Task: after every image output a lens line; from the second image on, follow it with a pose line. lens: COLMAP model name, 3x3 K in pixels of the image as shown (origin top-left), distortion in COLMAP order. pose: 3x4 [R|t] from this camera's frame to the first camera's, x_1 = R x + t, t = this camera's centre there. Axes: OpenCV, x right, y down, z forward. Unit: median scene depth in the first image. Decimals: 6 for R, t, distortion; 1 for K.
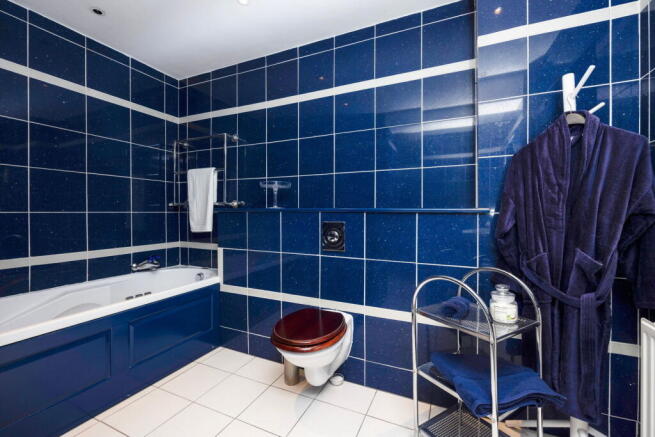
lens RADIAL K [[261.0, 0, 316.1], [0, 261.0, 216.3], [0, 0, 1]] dist [0.003249, -0.000007]
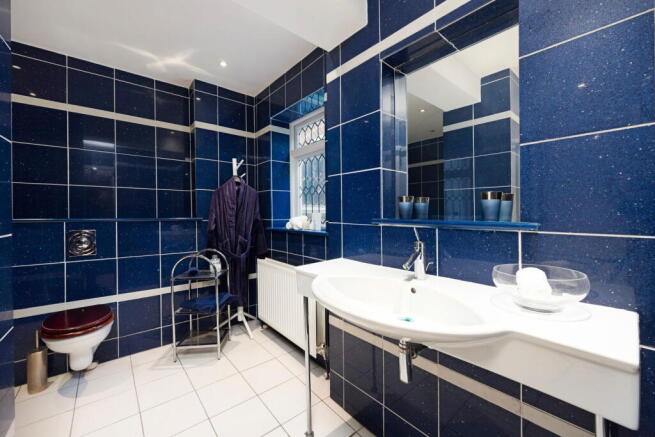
lens RADIAL K [[261.0, 0, 327.1], [0, 261.0, 216.6], [0, 0, 1]] dist [0.003249, -0.000007]
pose [[0.401265, -0.011949, 0.915884, -0.781114], [0.015717, 0.999858, 0.006159, -0.045474], [-0.915827, 0.011923, 0.401395, -0.627475]]
